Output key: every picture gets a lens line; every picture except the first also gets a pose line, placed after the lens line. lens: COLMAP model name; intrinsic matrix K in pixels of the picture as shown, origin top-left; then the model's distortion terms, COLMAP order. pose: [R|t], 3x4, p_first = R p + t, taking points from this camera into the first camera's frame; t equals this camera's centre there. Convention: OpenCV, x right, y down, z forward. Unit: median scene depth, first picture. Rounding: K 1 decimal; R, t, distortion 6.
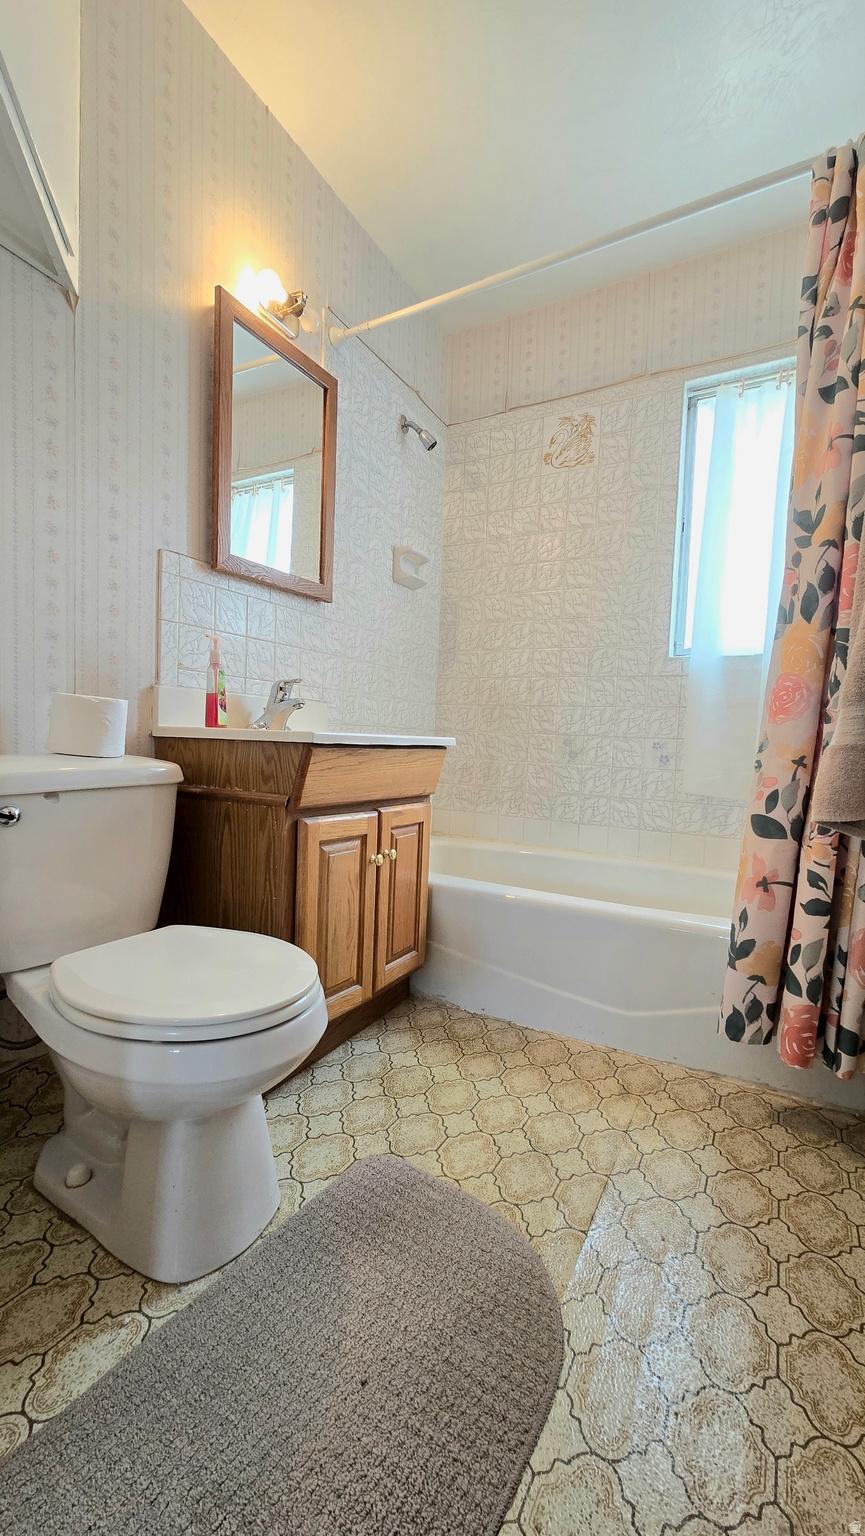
lens RADIAL K [[626.2, 0, 429.0], [0, 626.2, 774.1], [0, 0, 1]] dist [-0.003512, -0.000036]
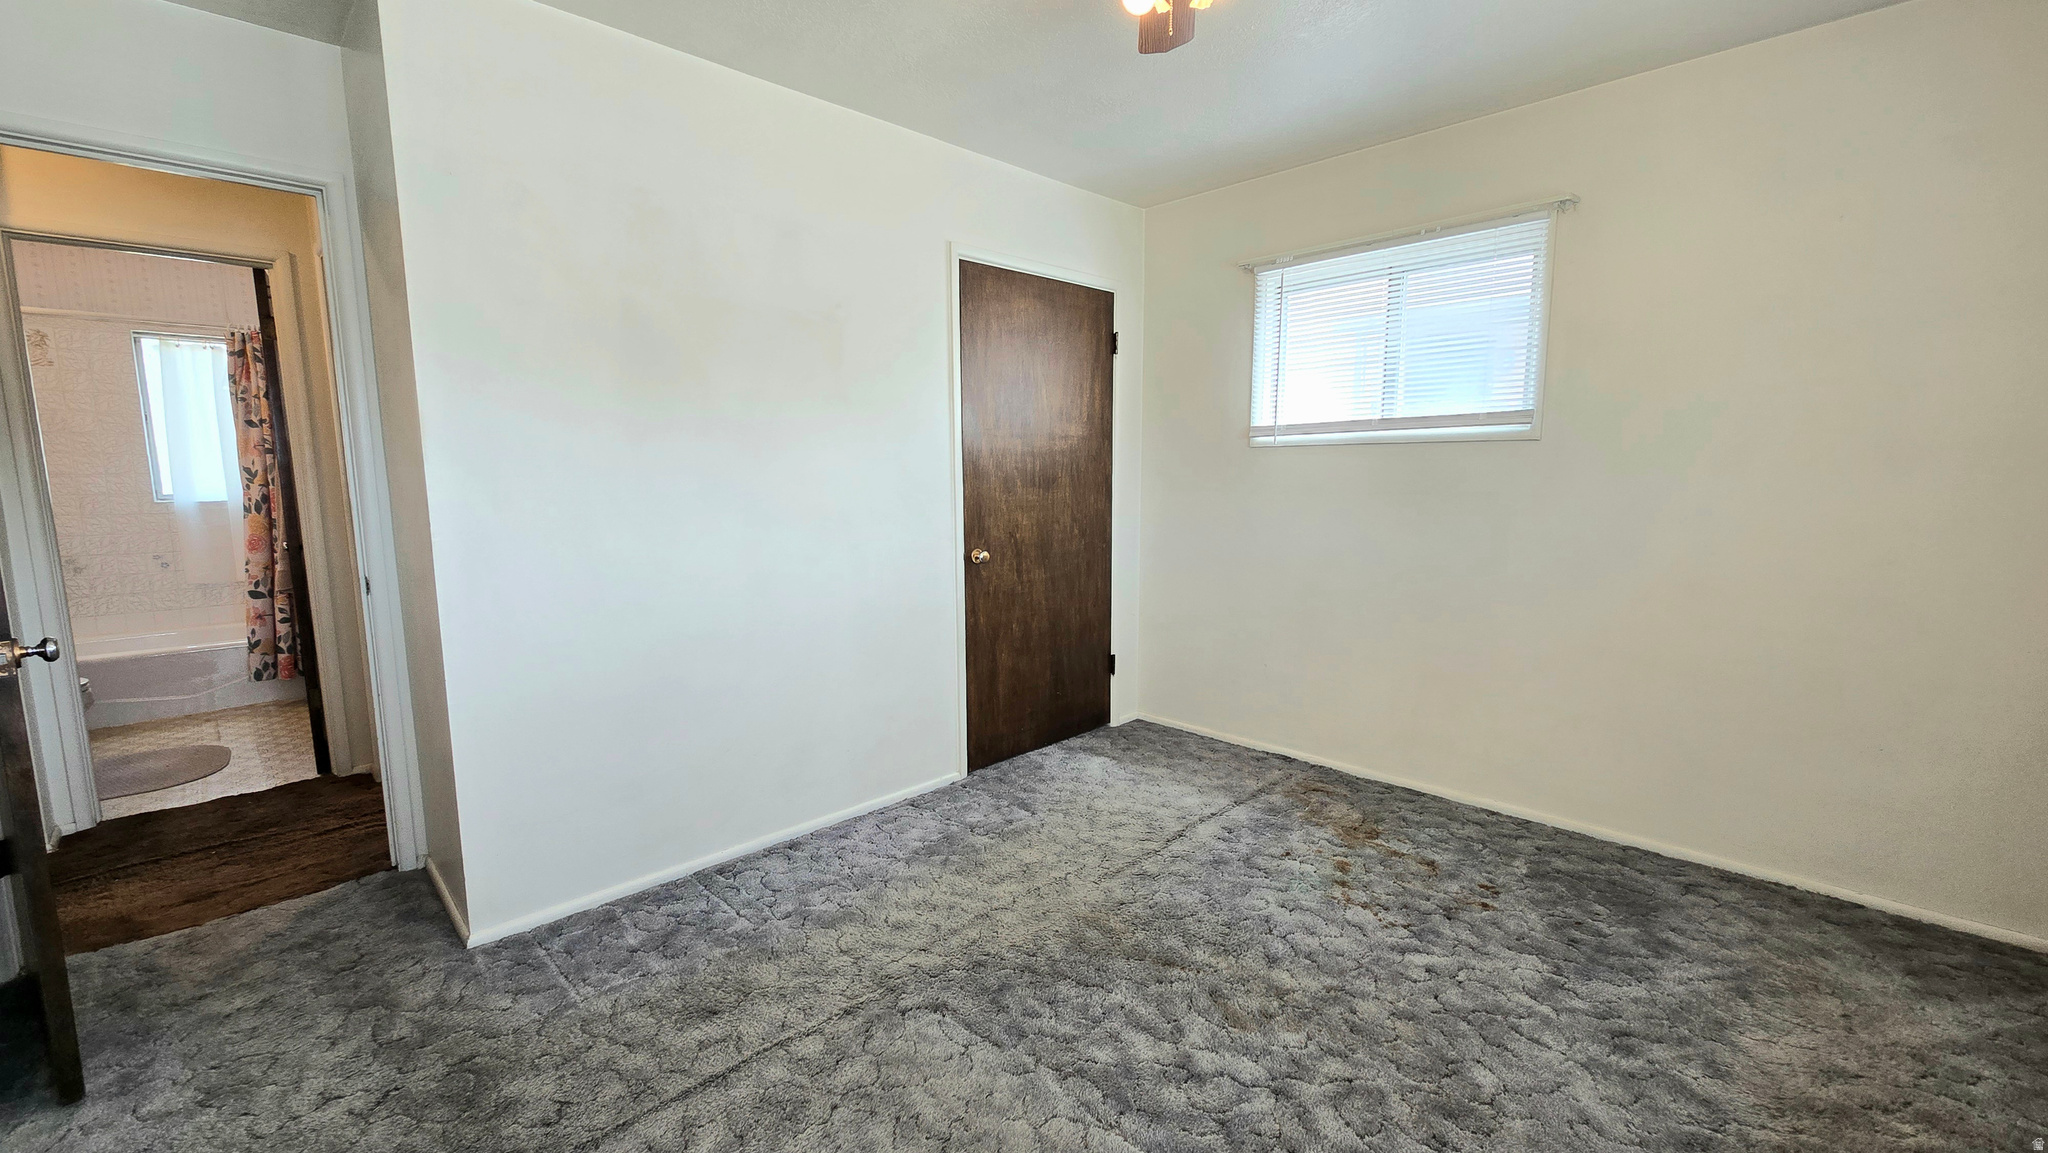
lens RADIAL K [[835.0, 0, 1020.1], [0, 835.0, 583.5], [0, 0, 1]] dist [-0.003512, -0.000036]
pose [[0.271992, -0.167787, 0.947559, -1.821581], [0.065483, 0.985627, 0.155731, -0.285216], [-0.960069, 0.019691, 0.279069, -2.935845]]
